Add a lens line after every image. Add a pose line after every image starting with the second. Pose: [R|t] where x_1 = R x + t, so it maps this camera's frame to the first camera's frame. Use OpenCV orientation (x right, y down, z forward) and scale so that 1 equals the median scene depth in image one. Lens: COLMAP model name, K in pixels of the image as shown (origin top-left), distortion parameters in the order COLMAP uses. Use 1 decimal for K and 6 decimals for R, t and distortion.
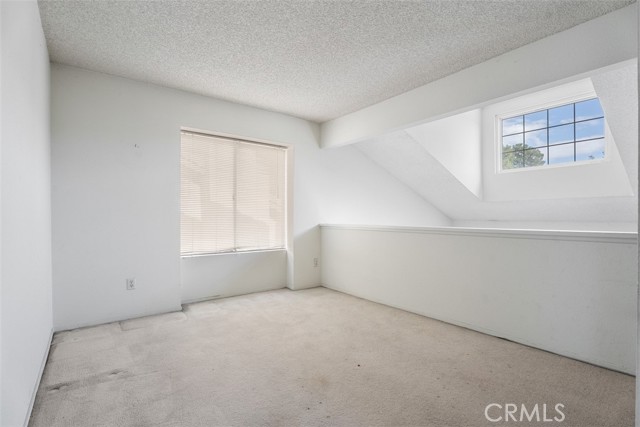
lens RADIAL K [[312.6, 0, 323.9], [0, 312.6, 212.9], [0, 0, 1]] dist [-0.006650, 0.001102]
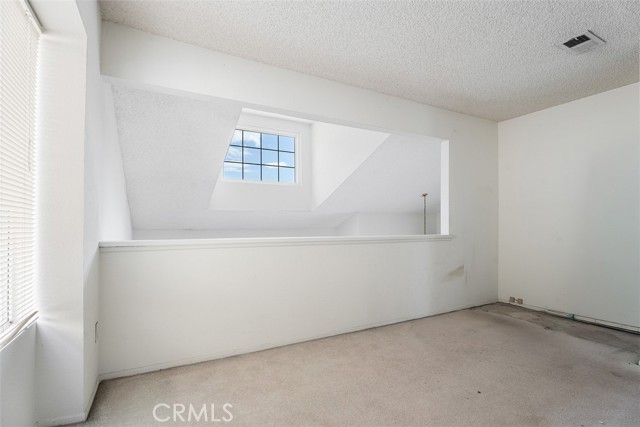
lens RADIAL K [[312.6, 0, 325.0], [0, 312.6, 220.3], [0, 0, 1]] dist [-0.006650, 0.001102]
pose [[0.150829, 0.016468, 0.988423, -0.428313], [-0.012717, 0.999811, -0.014718, 0.006876], [-0.988478, -0.010350, 0.151010, 0.656294]]
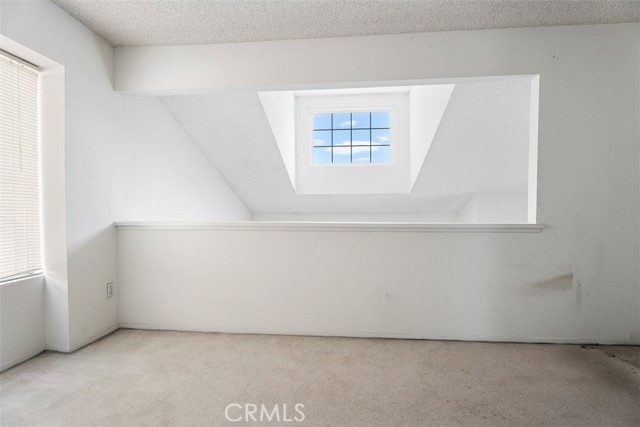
lens RADIAL K [[312.6, 0, 323.3], [0, 312.6, 215.7], [0, 0, 1]] dist [-0.006650, 0.001102]
pose [[0.681276, -0.013084, 0.731910, -0.182946], [-0.009244, 0.999607, 0.026474, 0.004877], [-0.731969, -0.024802, 0.680887, 0.347879]]
